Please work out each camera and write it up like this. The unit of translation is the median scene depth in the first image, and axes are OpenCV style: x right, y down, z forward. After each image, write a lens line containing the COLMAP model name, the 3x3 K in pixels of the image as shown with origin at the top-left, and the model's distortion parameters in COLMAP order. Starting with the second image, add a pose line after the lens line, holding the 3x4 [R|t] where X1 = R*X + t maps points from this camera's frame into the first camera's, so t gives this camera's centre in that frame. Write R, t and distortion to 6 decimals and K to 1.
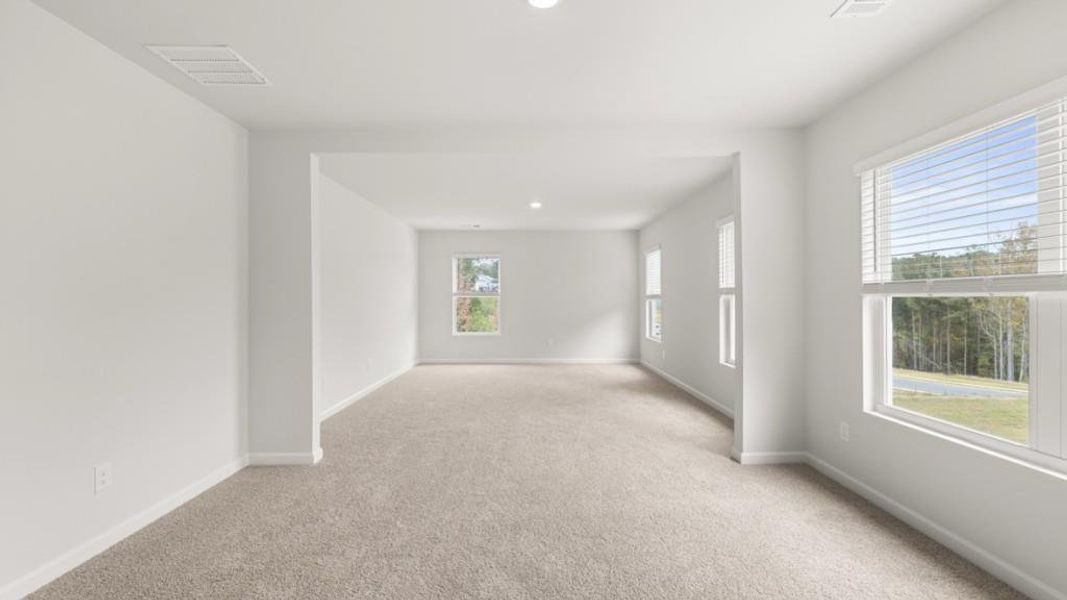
lens RADIAL K [[448.4, 0, 534.3], [0, 448.4, 294.3], [0, 0, 1]] dist [-0.002402, -0.000225]
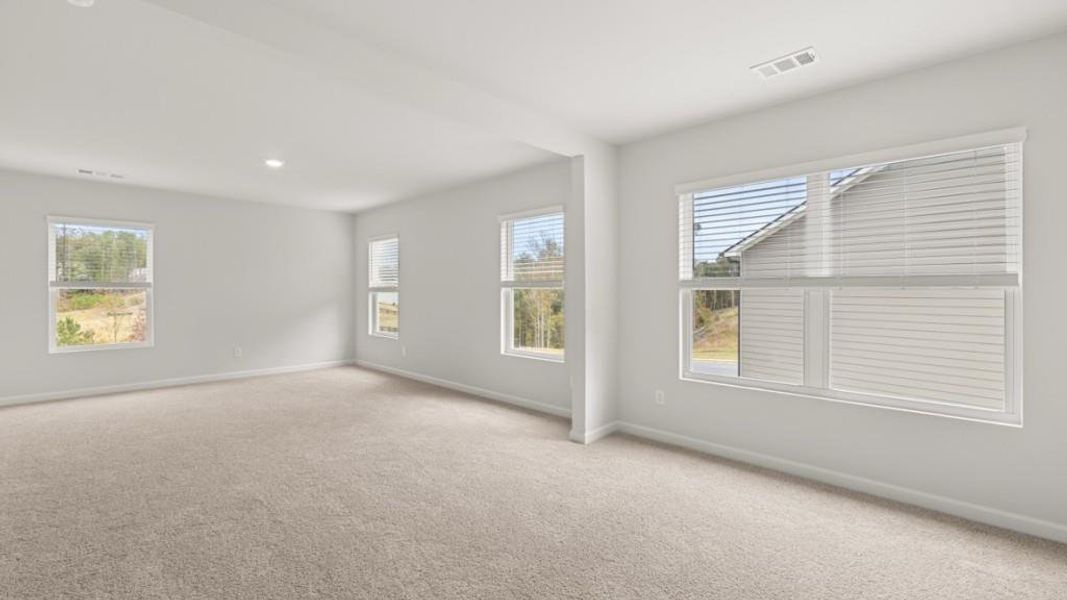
lens RADIAL K [[448.4, 0, 534.3], [0, 448.4, 294.3], [0, 0, 1]] dist [-0.002402, -0.000225]
pose [[0.699559, -0.004621, 0.714560, -0.359094], [-0.006566, 0.999895, 0.012894, 0.002747], [-0.714545, -0.013712, 0.699456, 0.300447]]
